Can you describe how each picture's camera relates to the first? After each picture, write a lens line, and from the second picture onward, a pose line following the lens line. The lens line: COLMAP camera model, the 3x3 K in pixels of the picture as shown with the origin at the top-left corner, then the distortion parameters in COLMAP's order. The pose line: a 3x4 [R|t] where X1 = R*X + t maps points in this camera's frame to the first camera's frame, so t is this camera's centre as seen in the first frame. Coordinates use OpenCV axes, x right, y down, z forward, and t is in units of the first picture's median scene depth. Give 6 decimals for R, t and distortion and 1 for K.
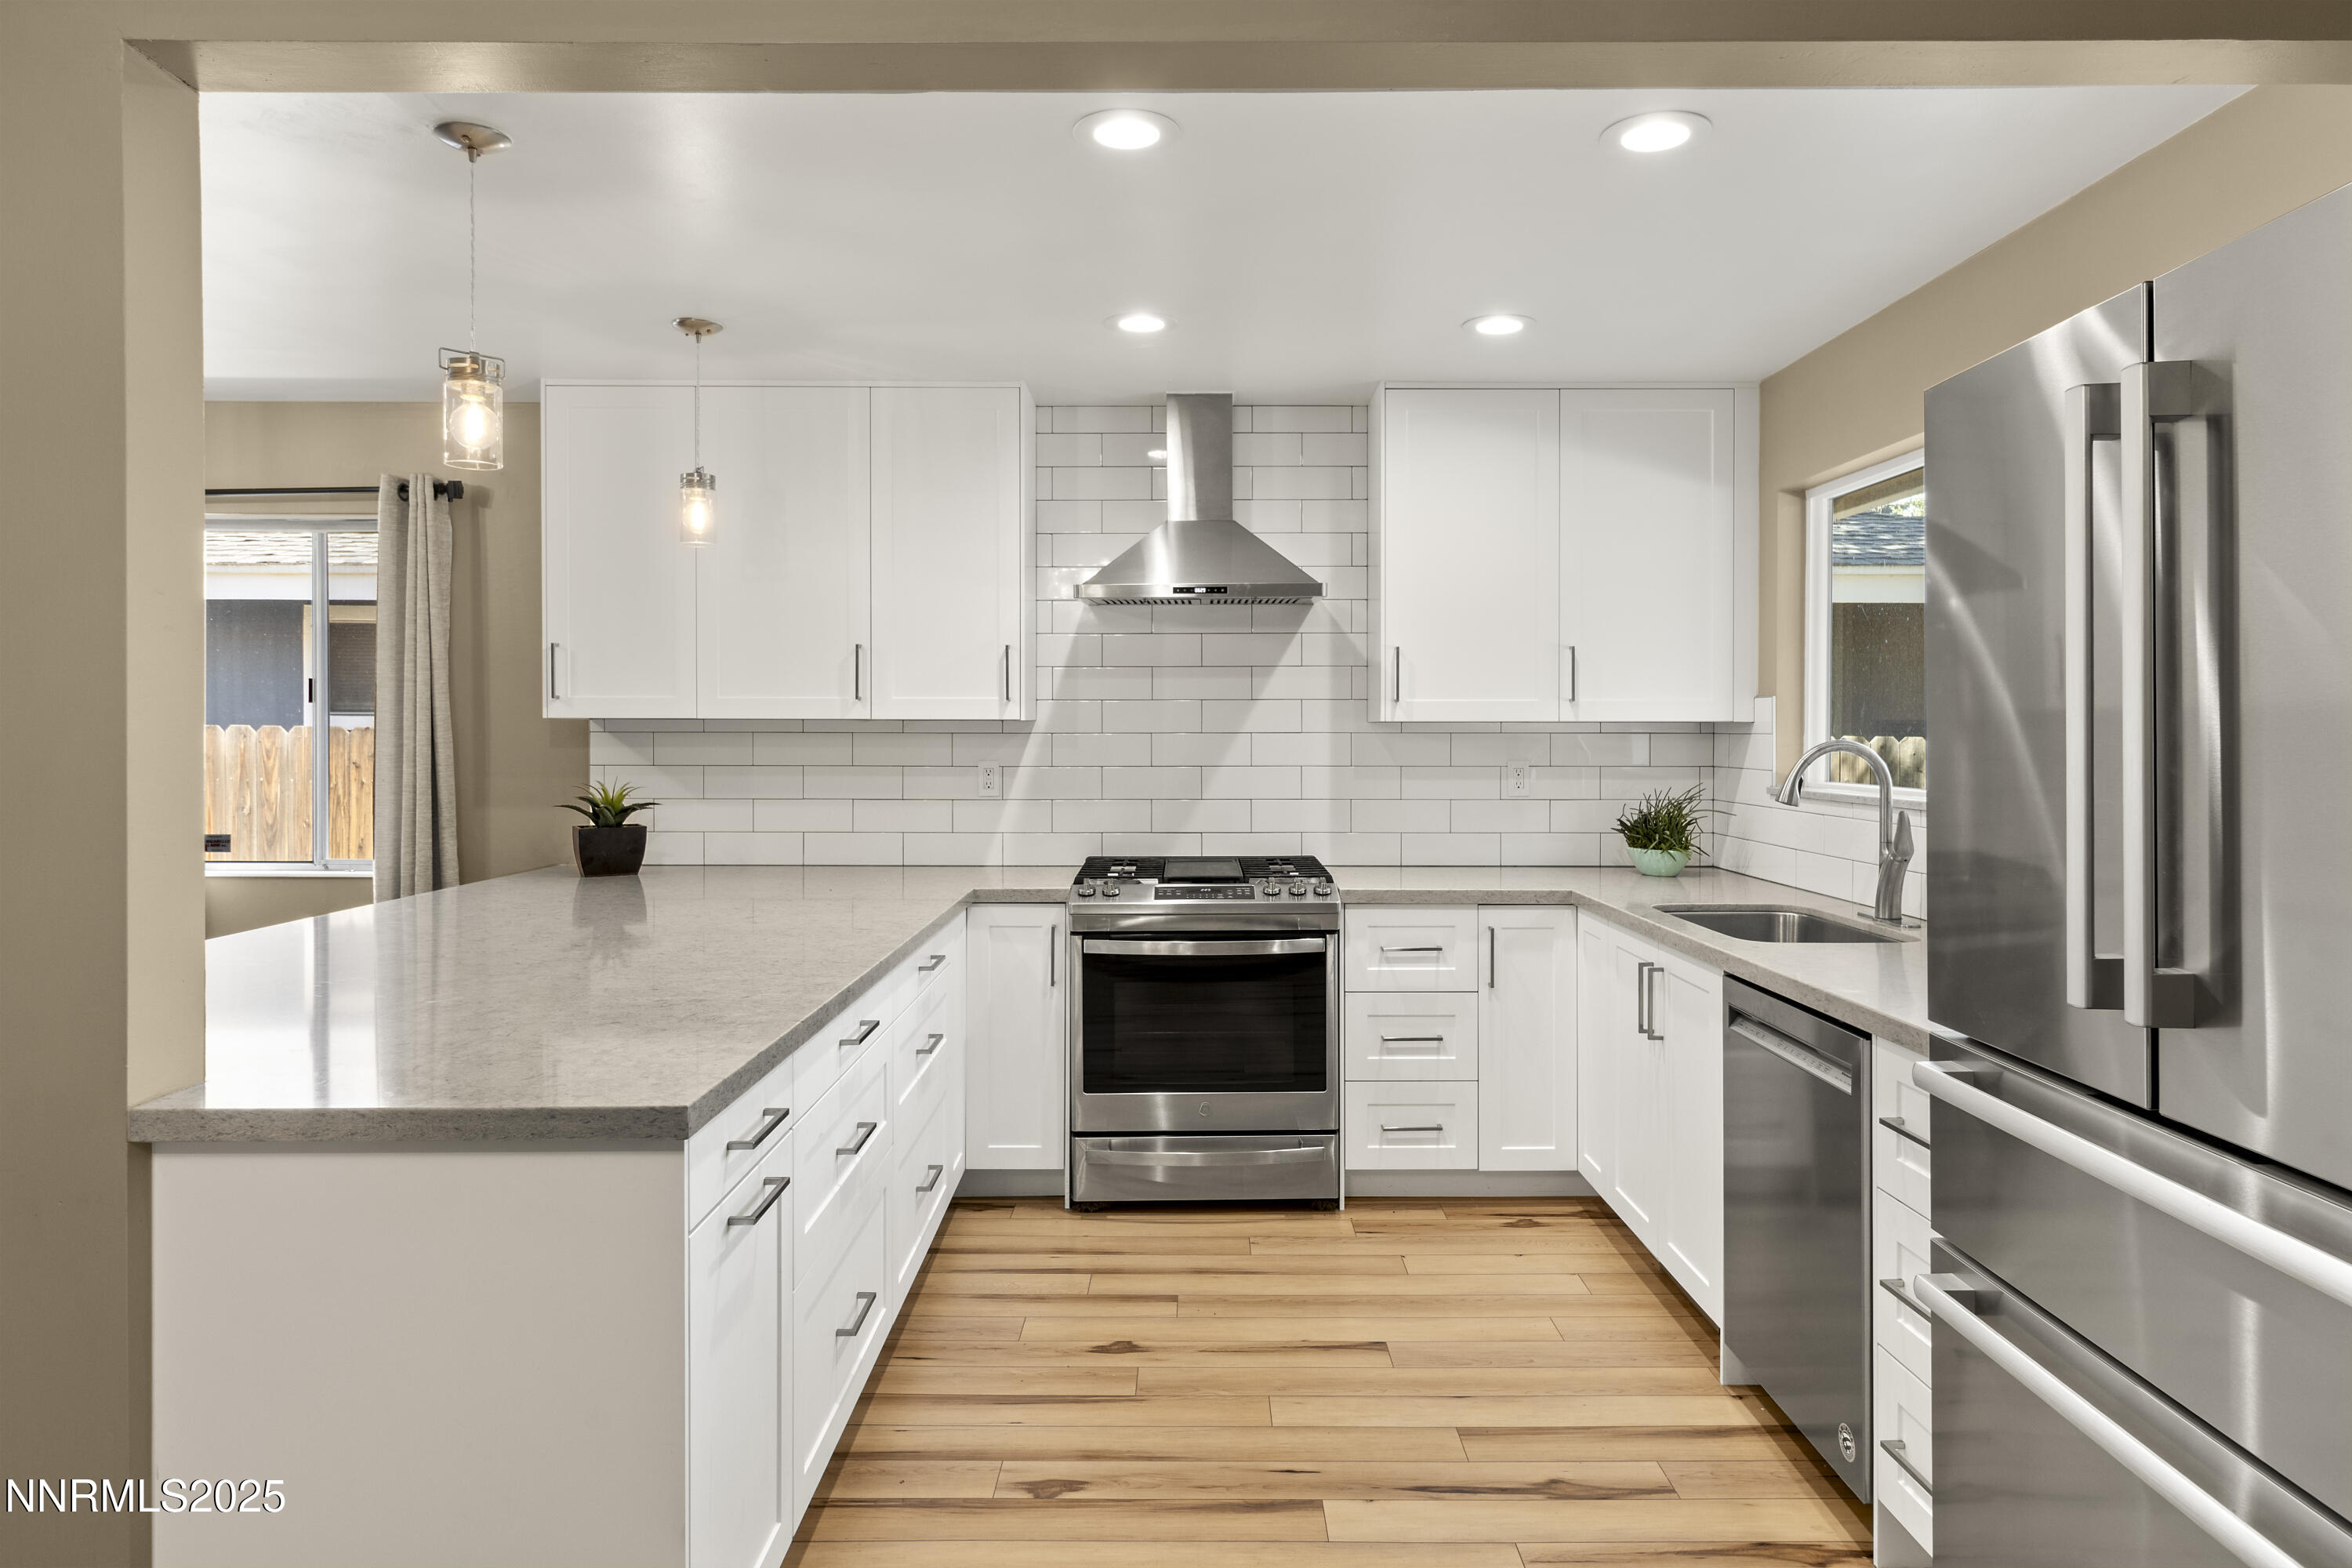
lens RADIAL K [[1379.5, 0, 1190.6], [0, 1379.5, 736.5], [0, 0, 1]] dist [0.008096, -0.001720]
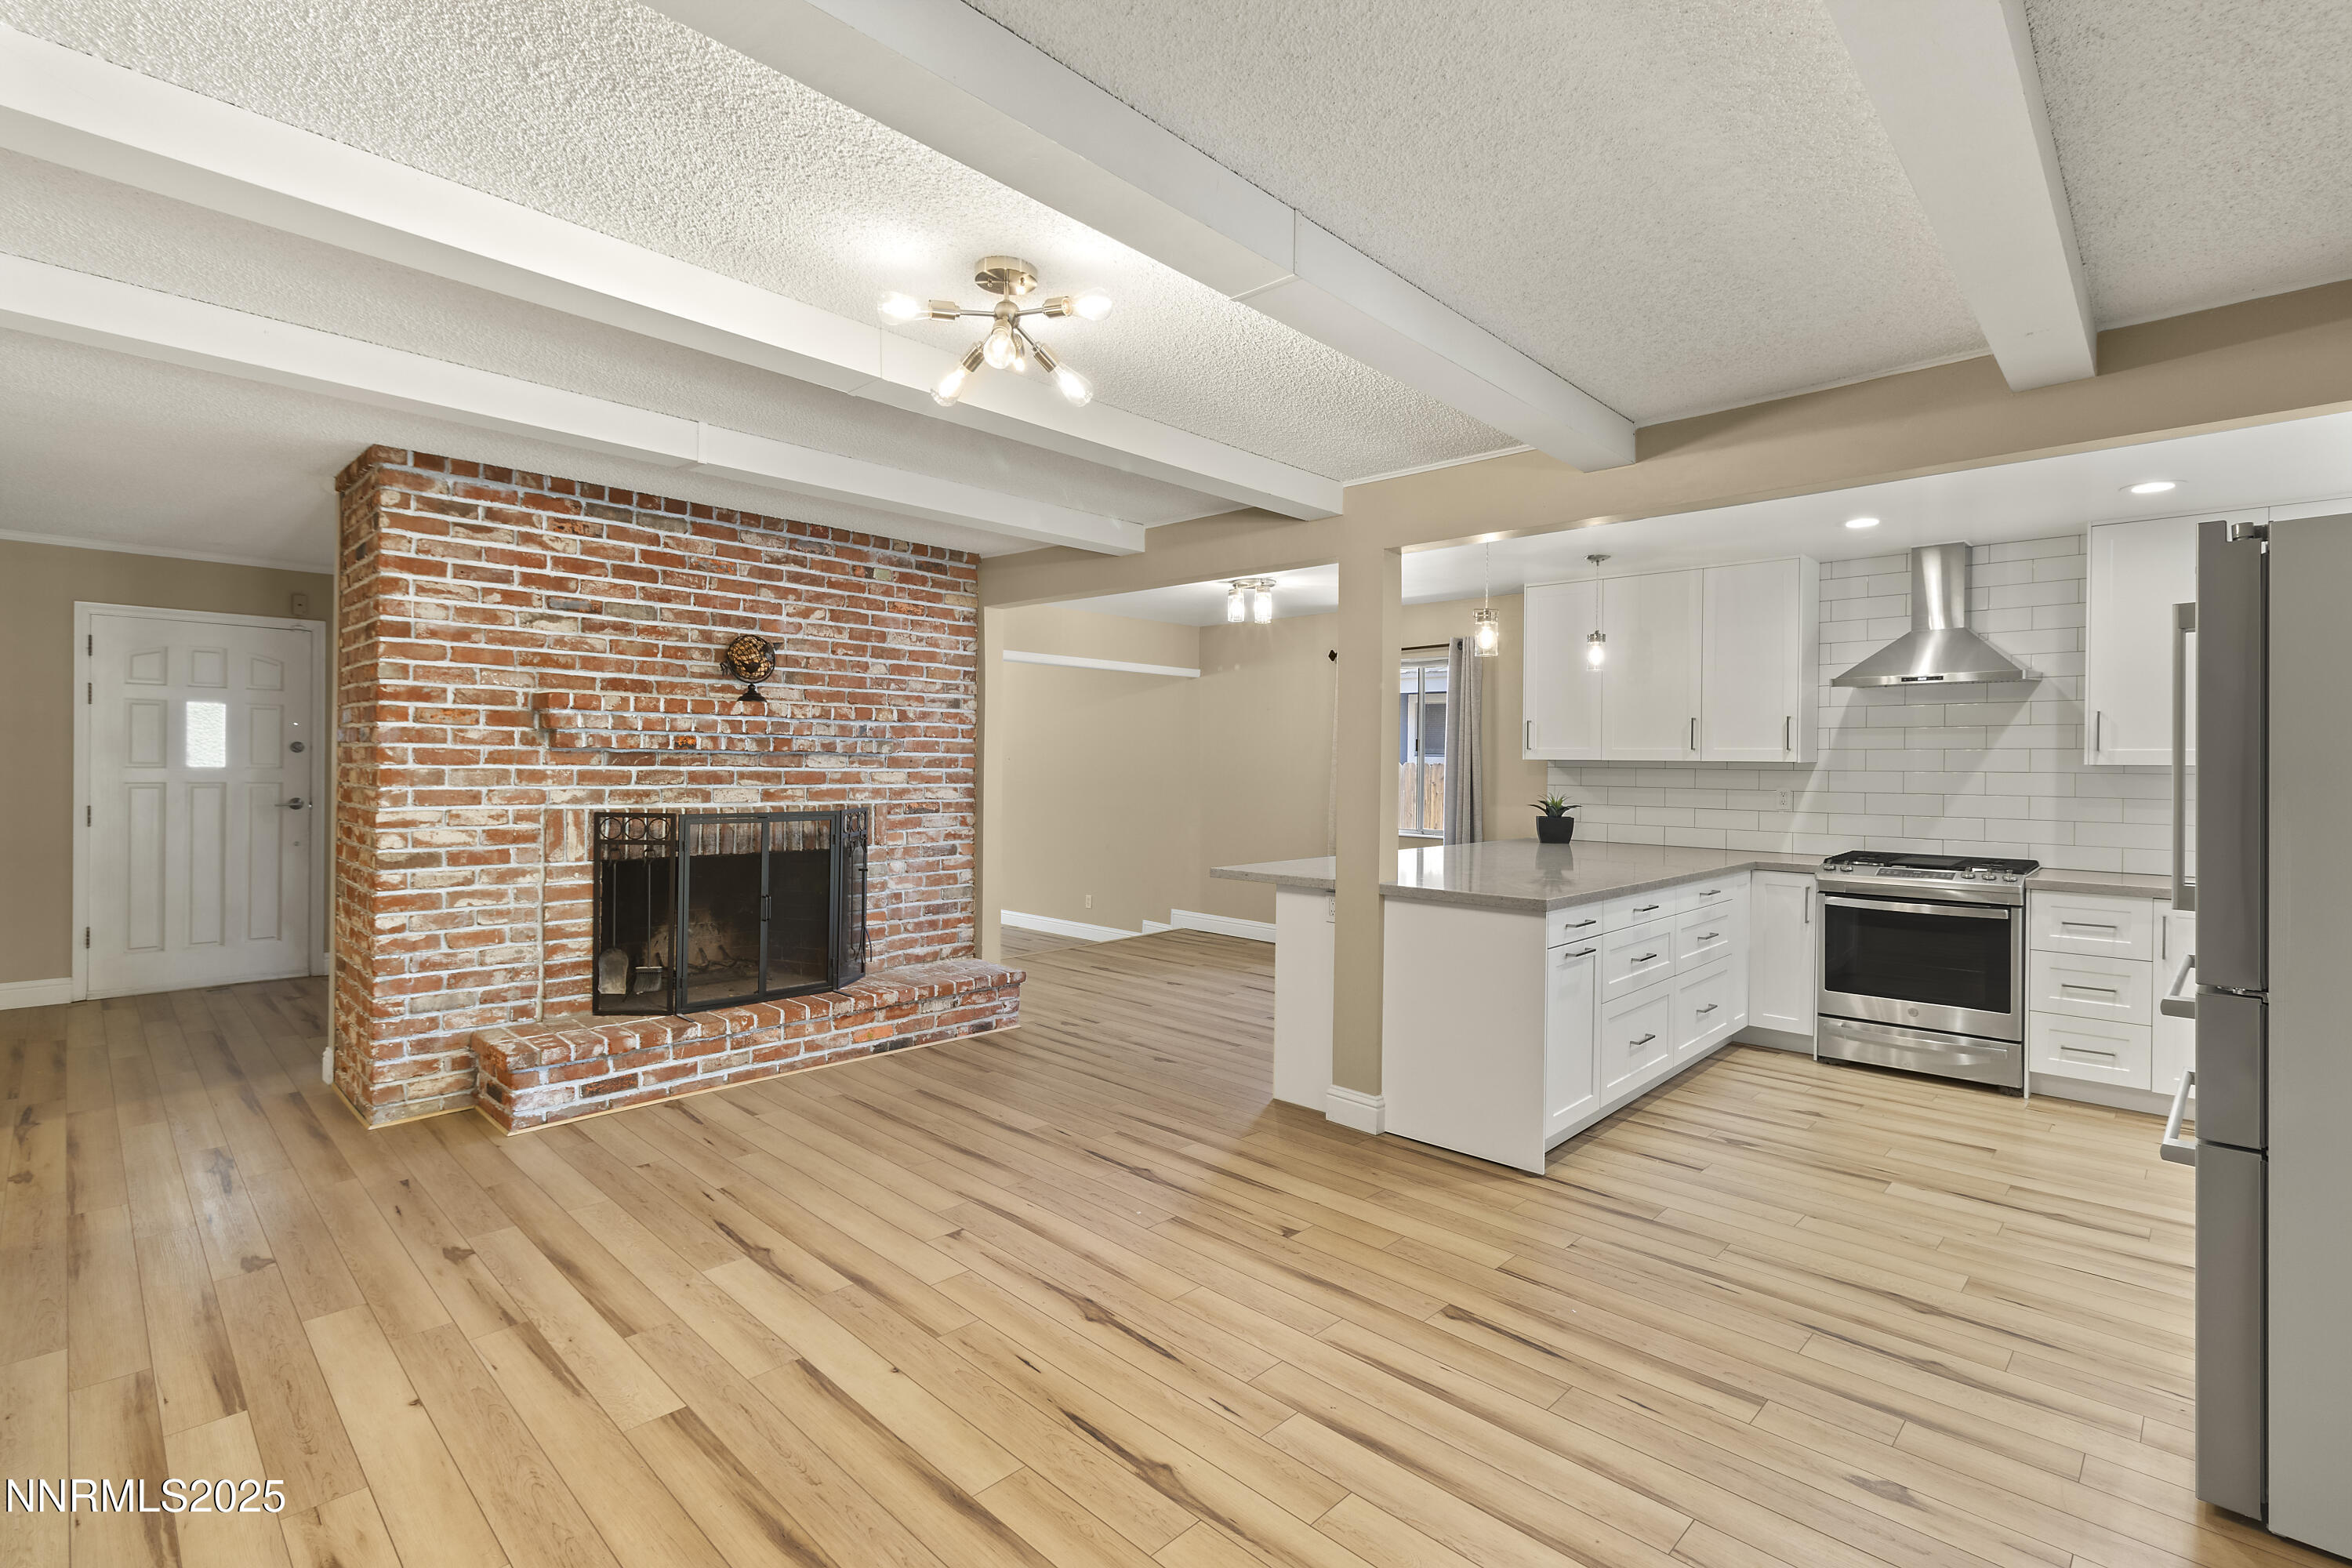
lens RADIAL K [[1092.0, 0, 1186.6], [0, 1092.0, 770.1], [0, 0, 1]] dist [-0.000334, 0.001383]
pose [[0.723054, 0.012050, -0.690687, 0.246423], [-0.013237, 0.999906, 0.003588, 0.002346], [0.690665, 0.006549, 0.723145, -0.429102]]
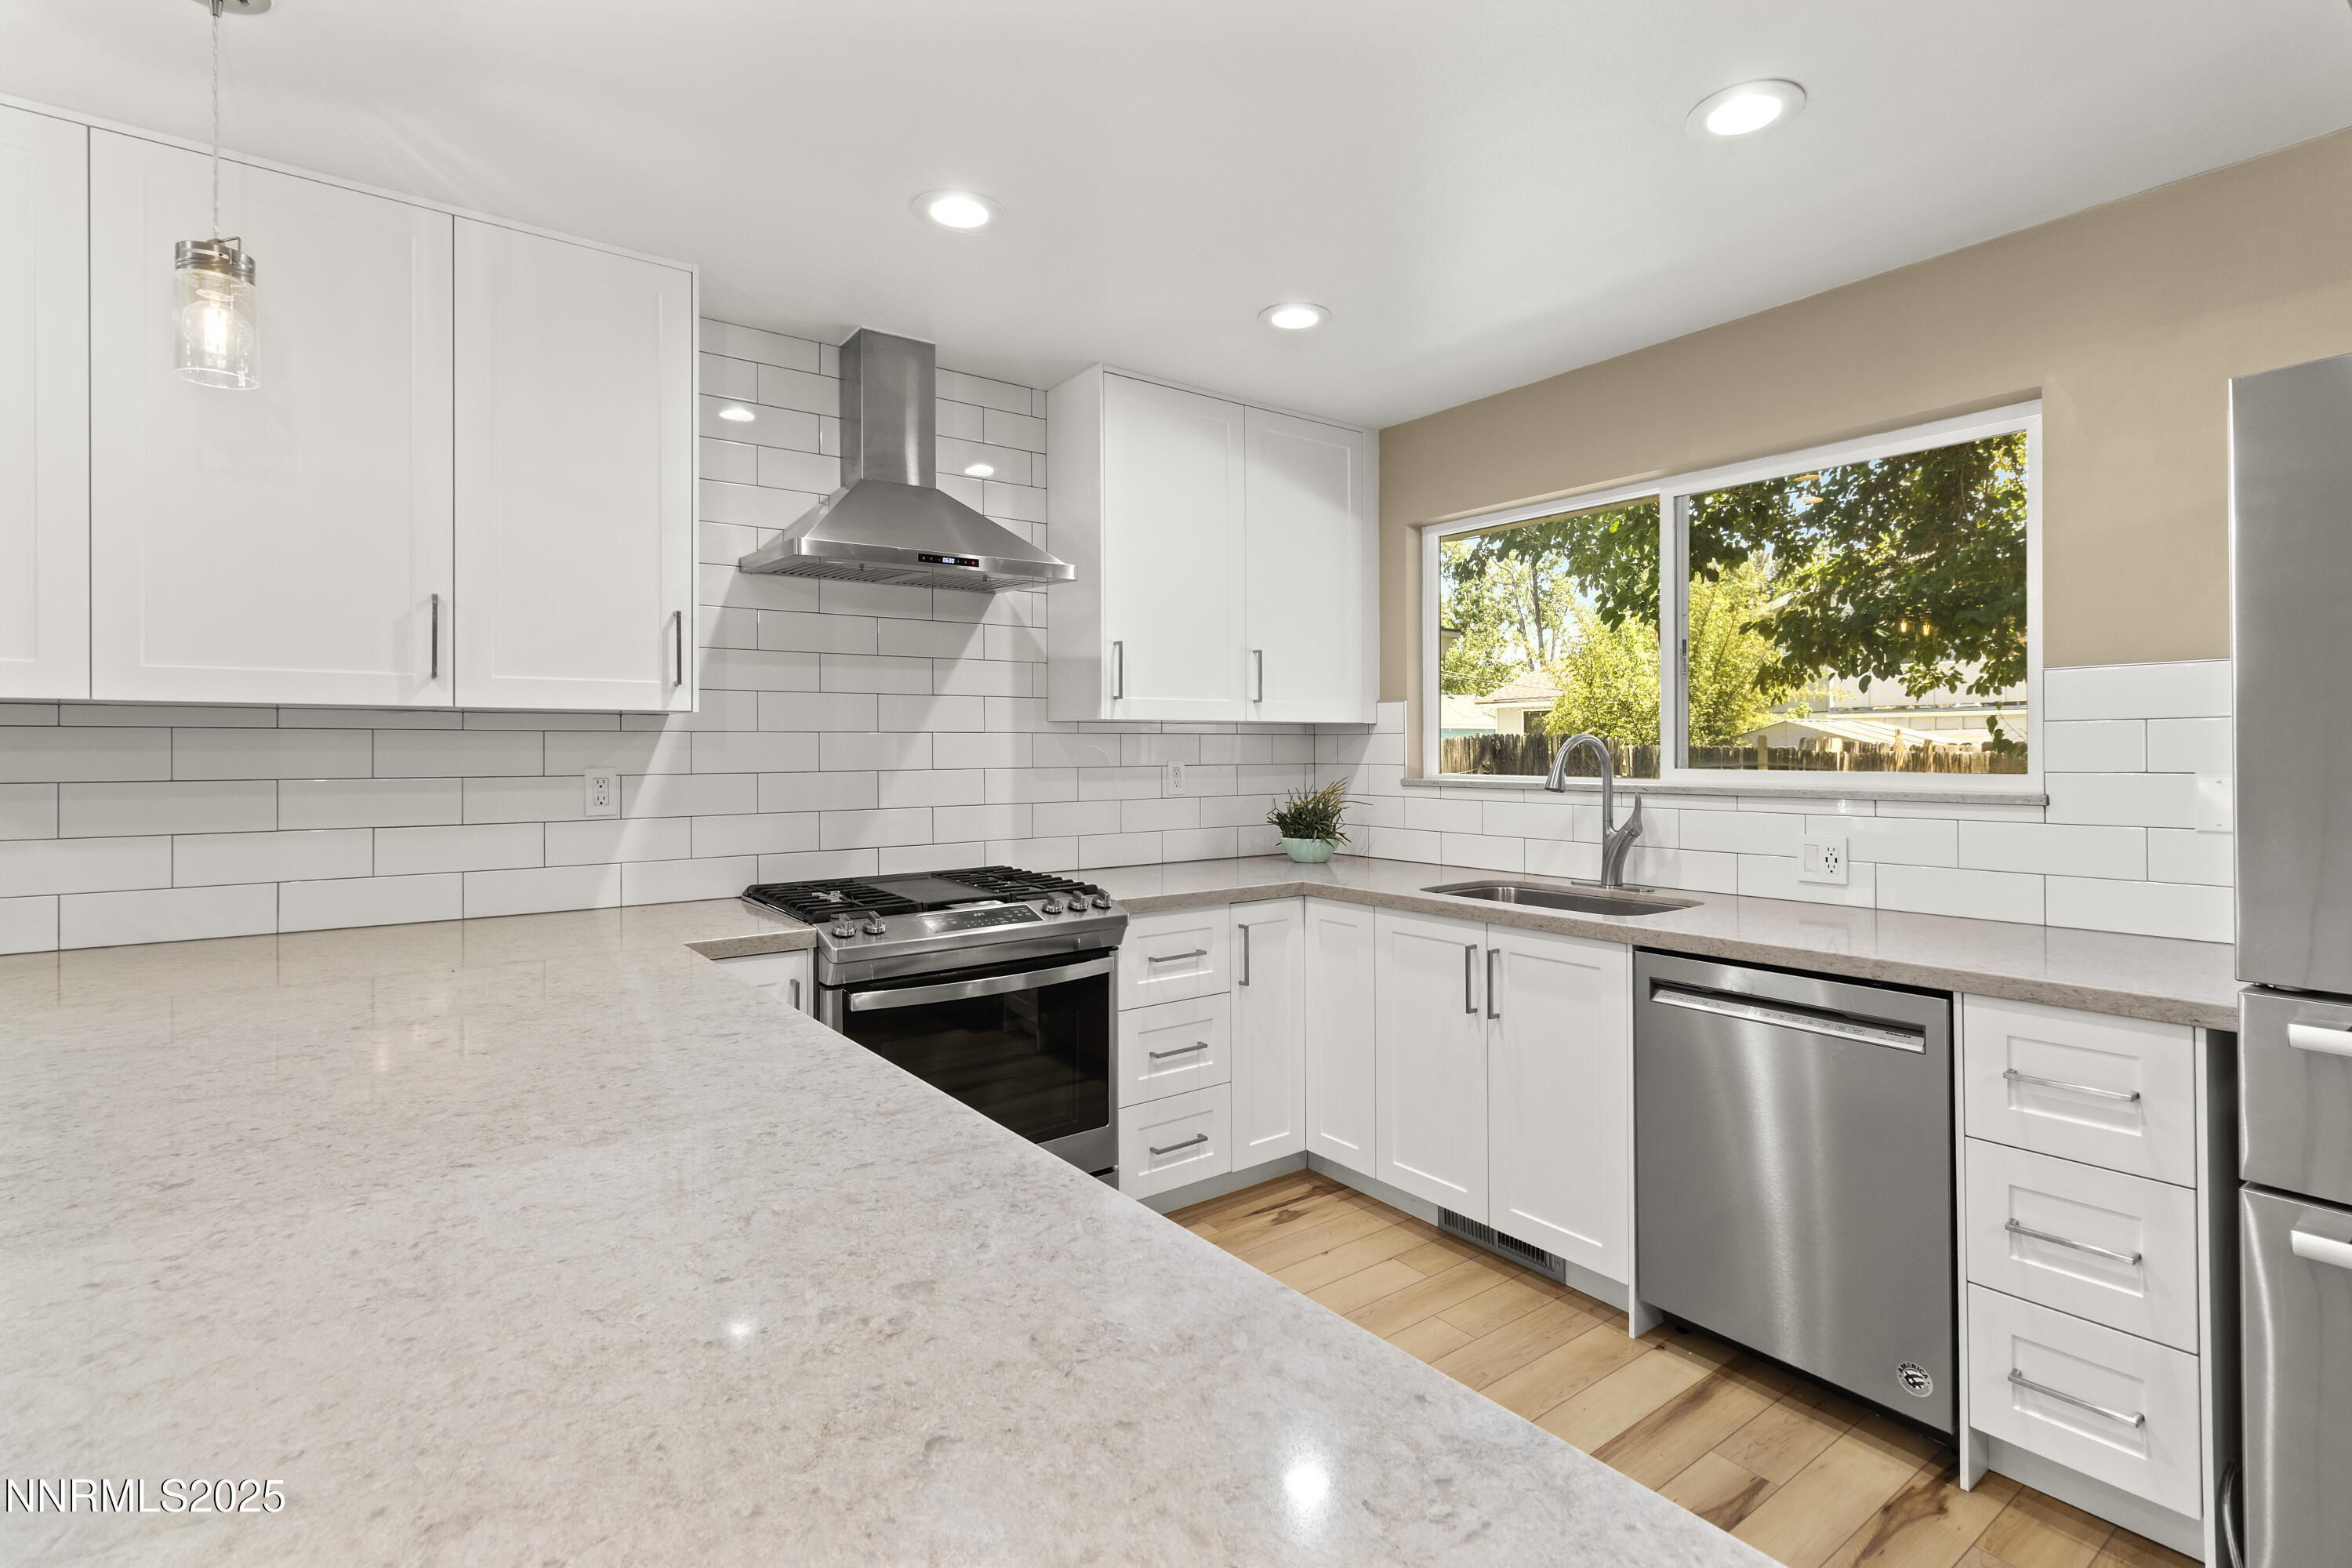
lens RADIAL K [[1092.0, 0, 1184.8], [0, 1092.0, 742.4], [0, 0, 1]] dist [-0.000334, 0.001383]
pose [[0.802272, -0.000829, 0.596958, -0.266205], [0.007979, 0.999925, -0.009334, 0.012616], [-0.596905, 0.012251, 0.802218, 0.364279]]
